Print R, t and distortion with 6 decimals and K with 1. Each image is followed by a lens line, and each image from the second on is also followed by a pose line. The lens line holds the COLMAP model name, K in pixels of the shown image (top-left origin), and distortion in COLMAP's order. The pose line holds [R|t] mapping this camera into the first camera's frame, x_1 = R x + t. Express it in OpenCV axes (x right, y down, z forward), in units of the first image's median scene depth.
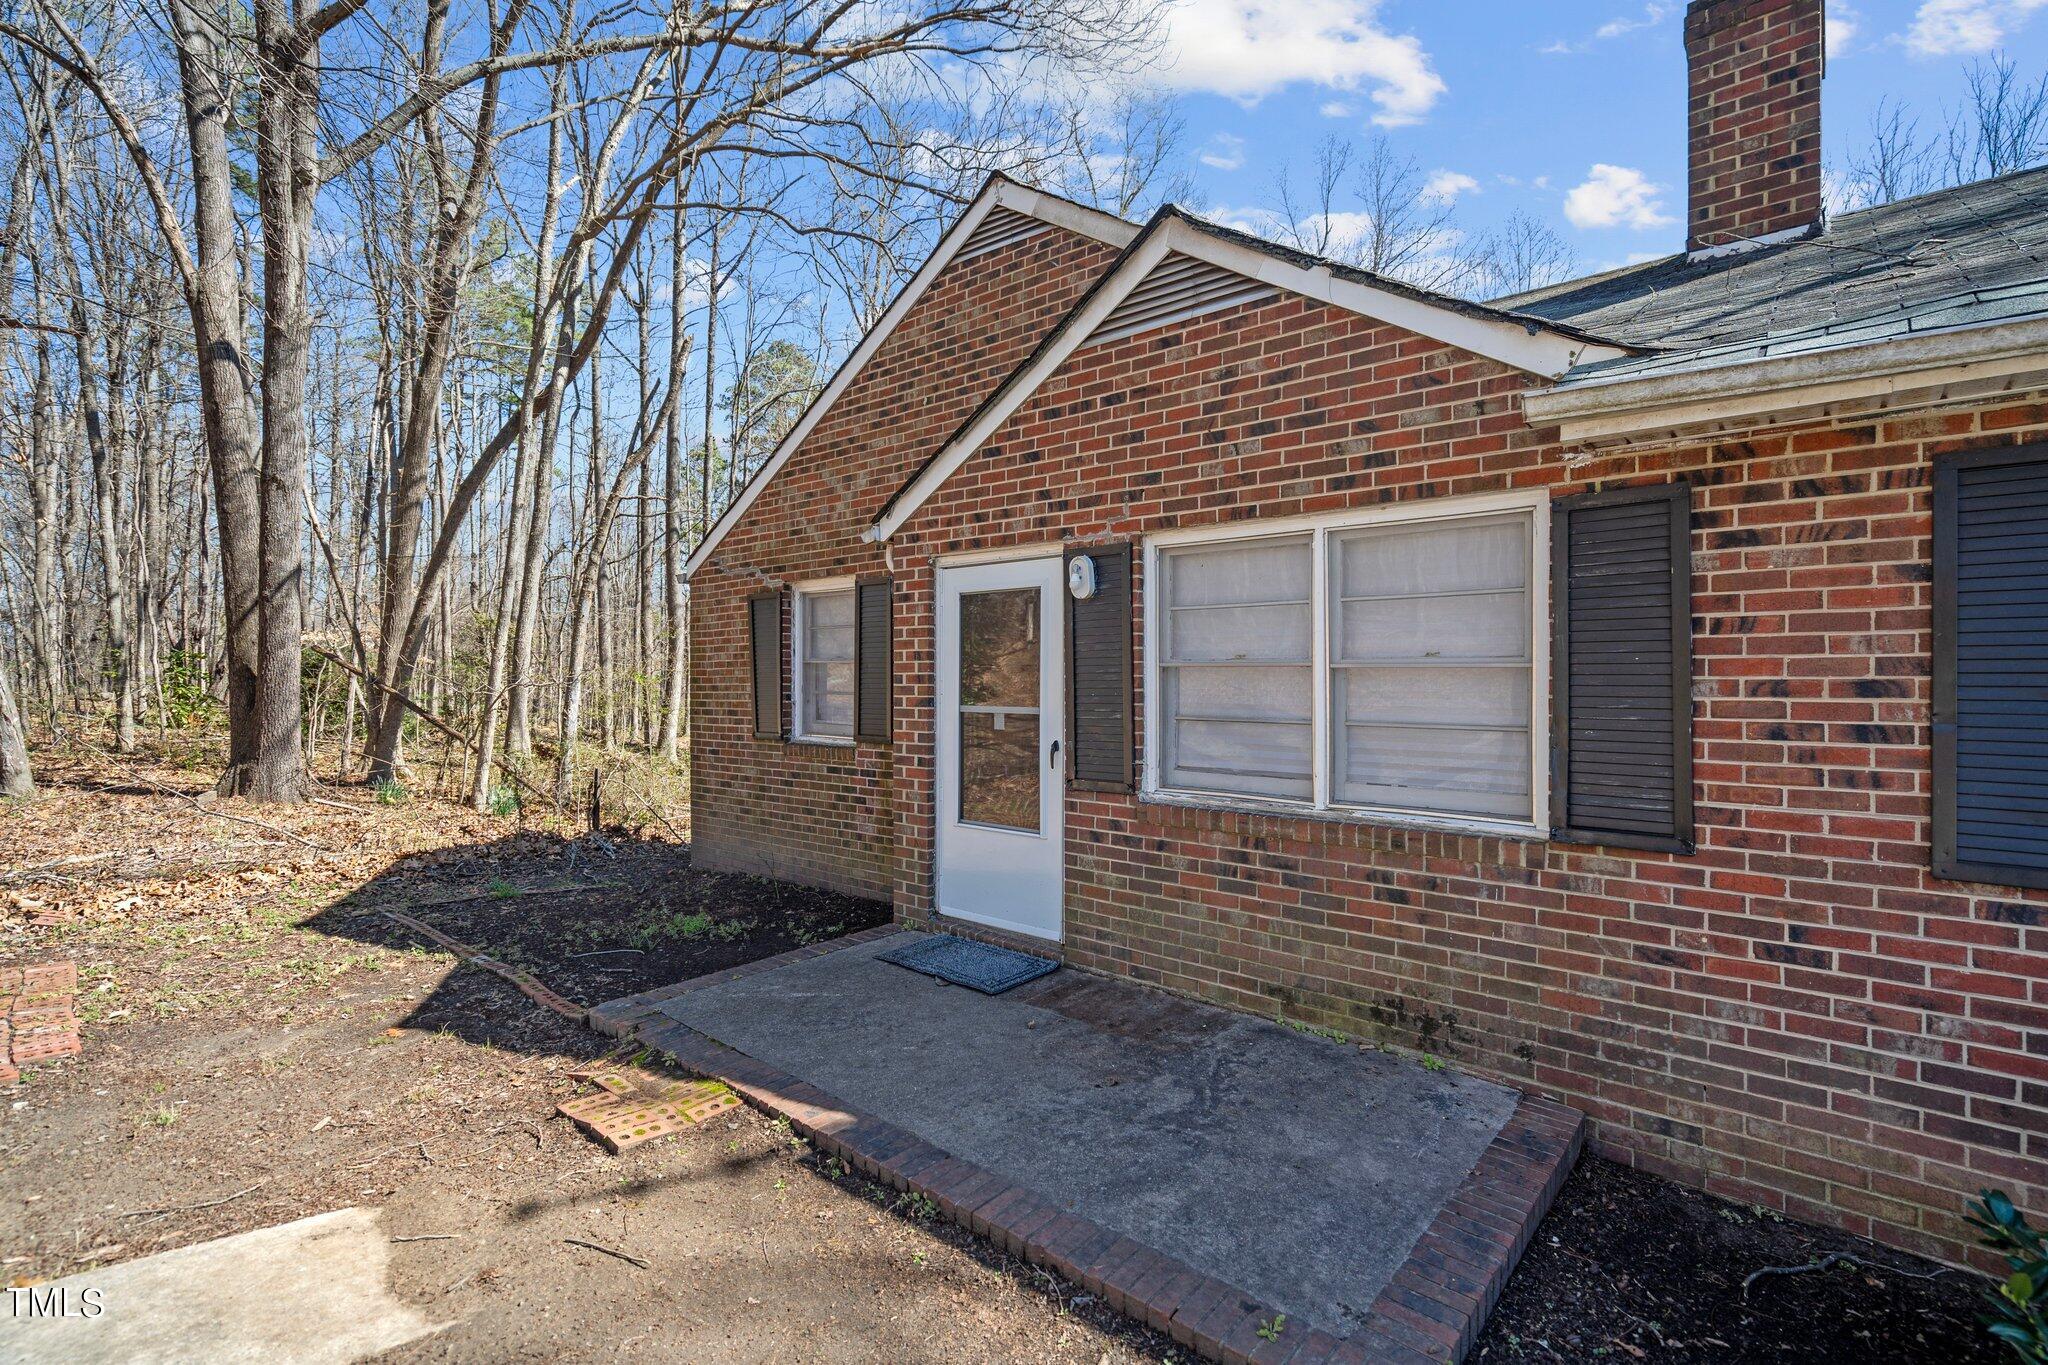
lens RADIAL K [[933.2, 0, 1034.1], [0, 933.2, 682.9], [0, 0, 1]] dist [-0.004392, 0.001360]
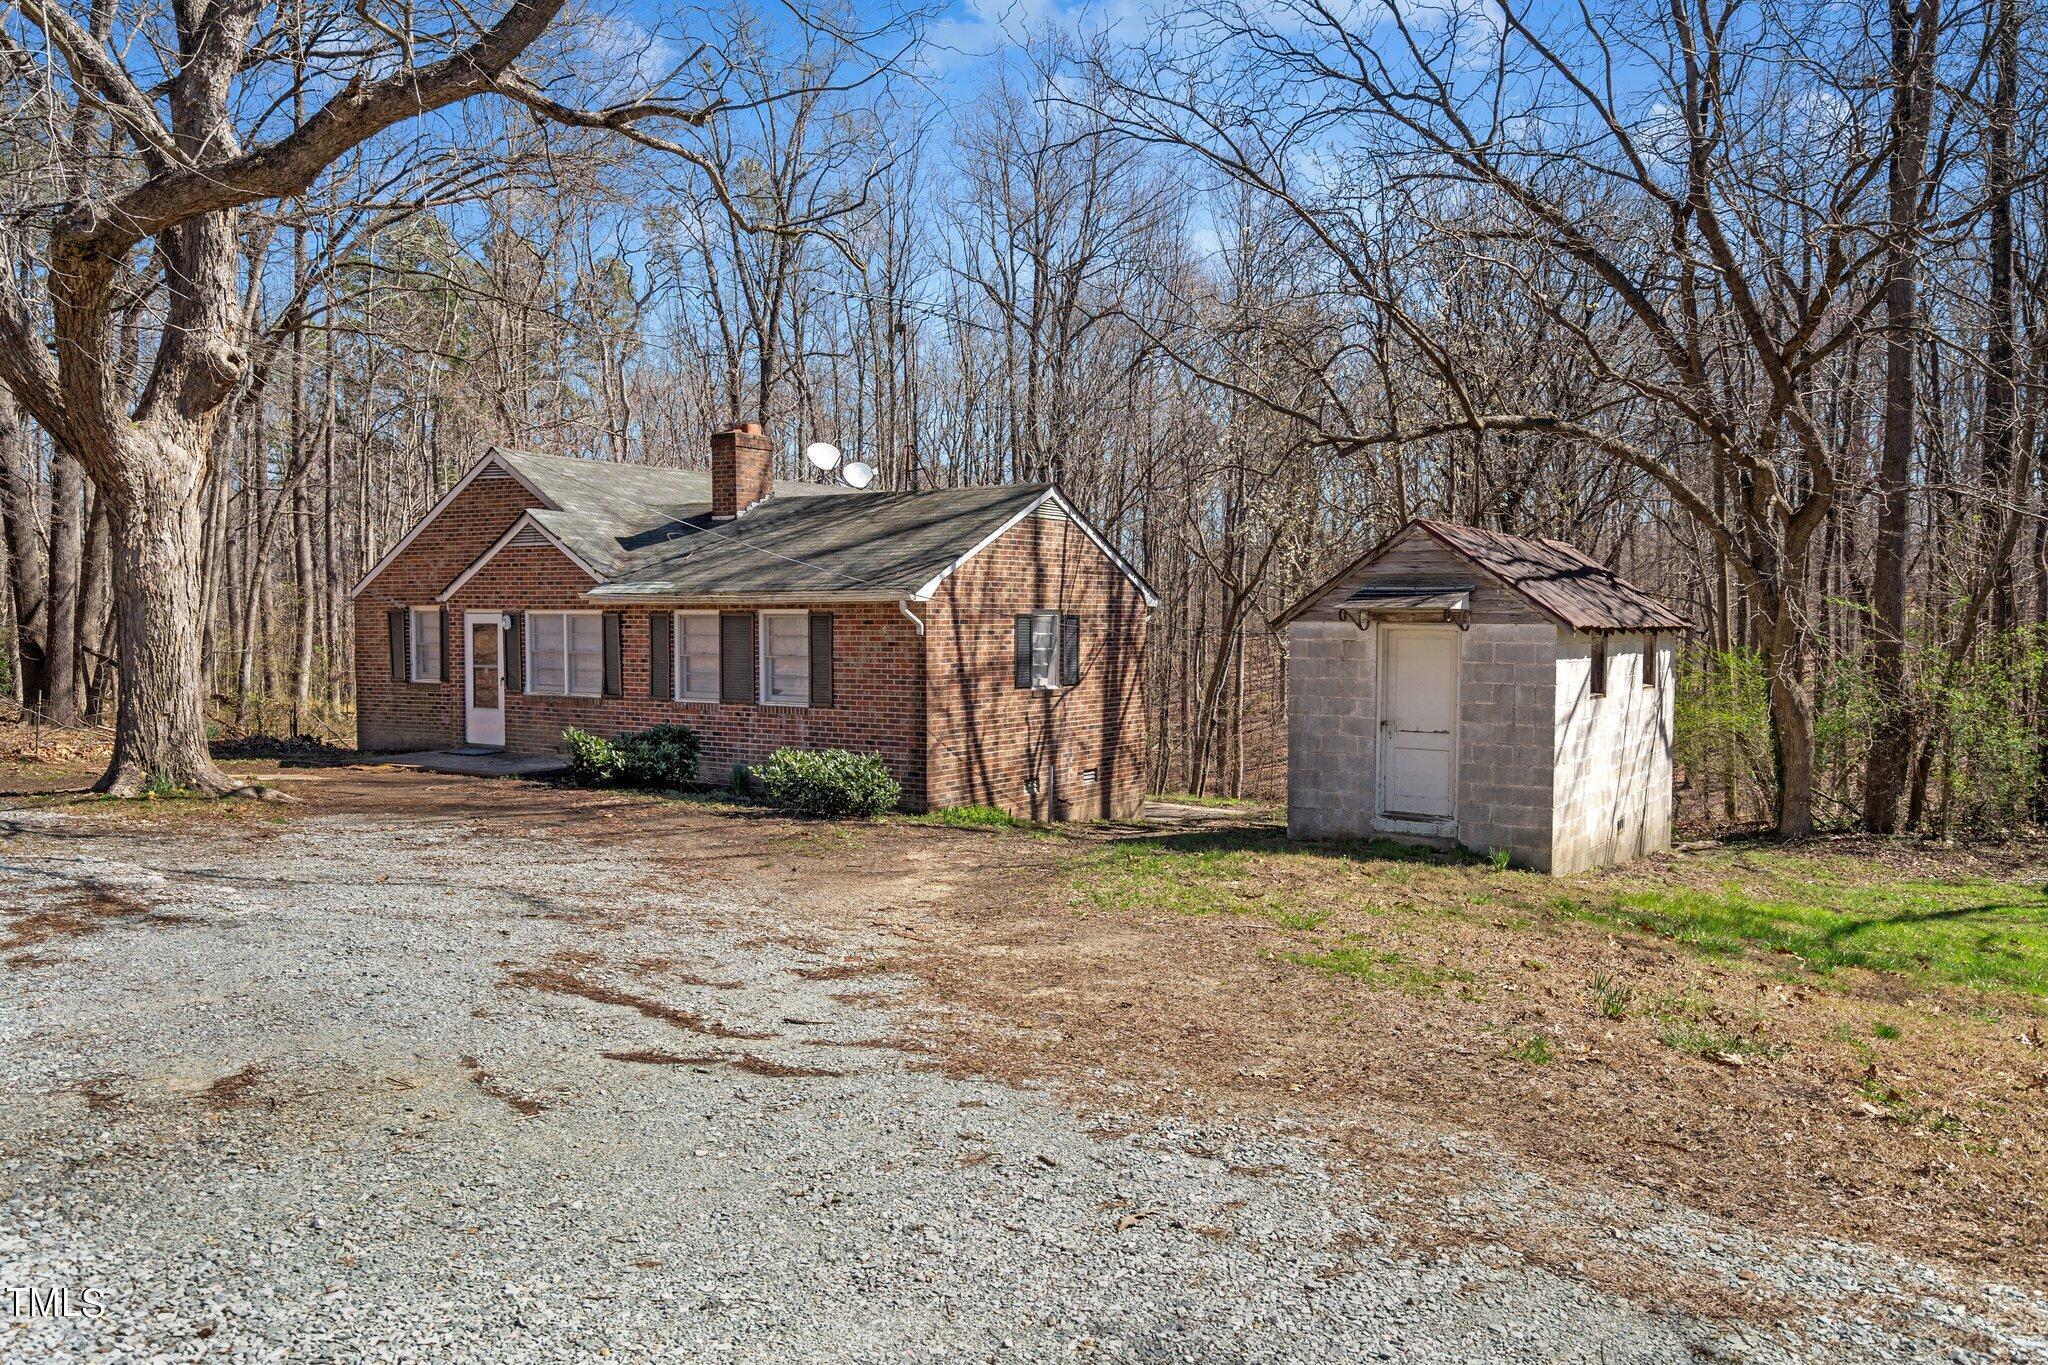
lens RADIAL K [[1474.5, 0, 1024.0], [0, 1474.5, 682.5], [0, 0, 1]] dist [0.019435, -0.005603]
pose [[0.992444, -0.004943, 0.122596, 1.081923], [0.000461, 0.999331, 0.036558, -0.089605], [-0.122695, -0.036225, 0.991783, -3.809659]]
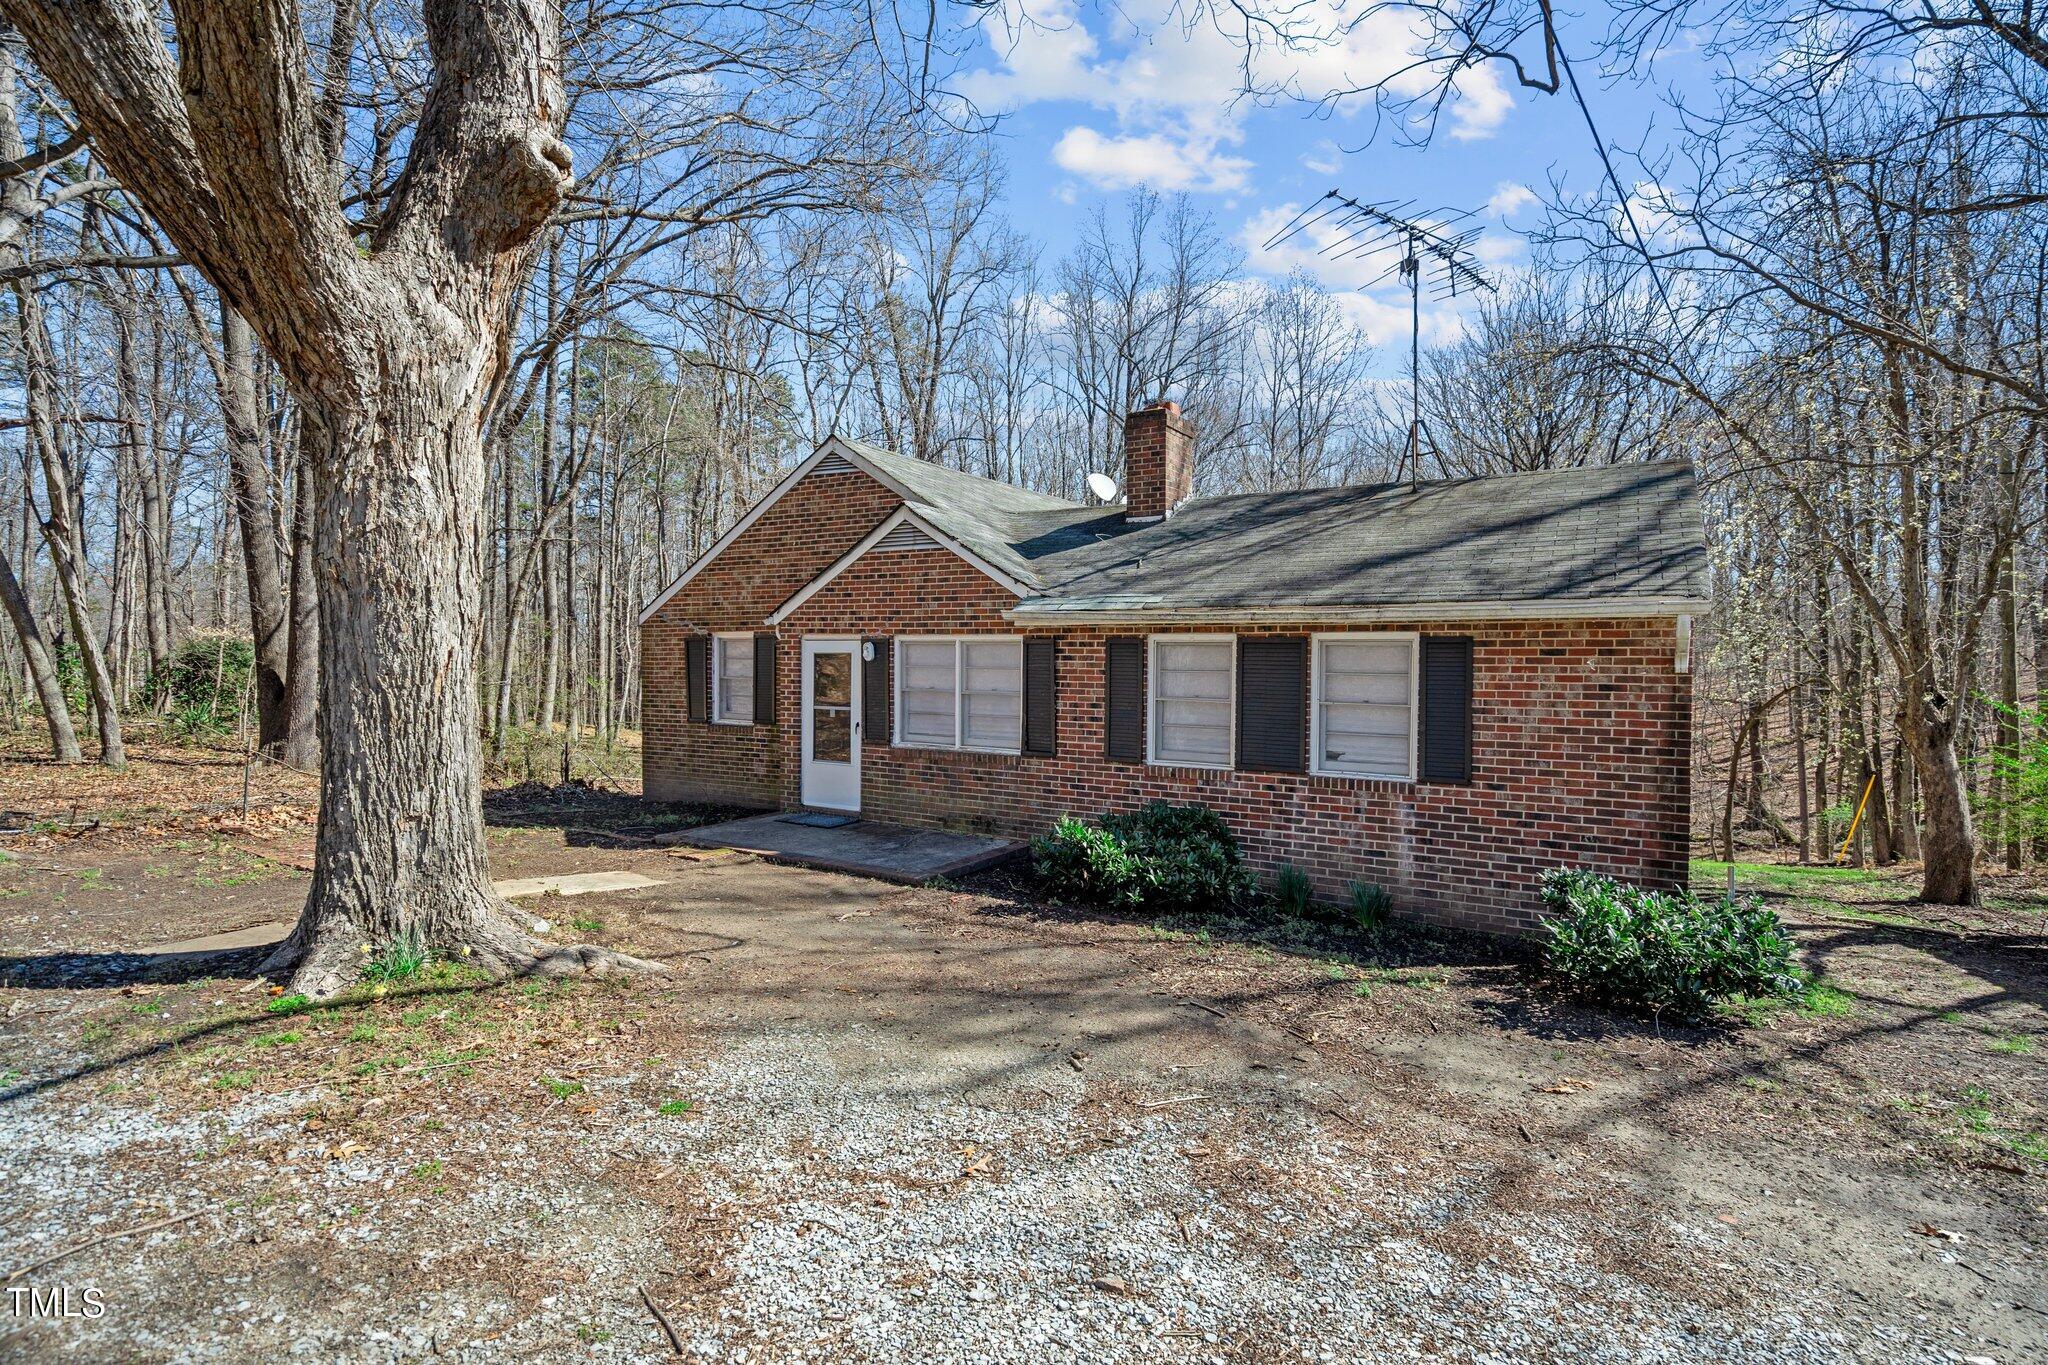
lens RADIAL K [[983.2, 0, 1028.8], [0, 983.2, 681.3], [0, 0, 1]] dist [-0.000558, 0.000970]
pose [[0.988519, 0.004263, 0.151037, 0.072938], [-0.006927, 0.999829, 0.017121, -0.080766], [-0.150938, -0.017971, 0.988380, -1.415771]]
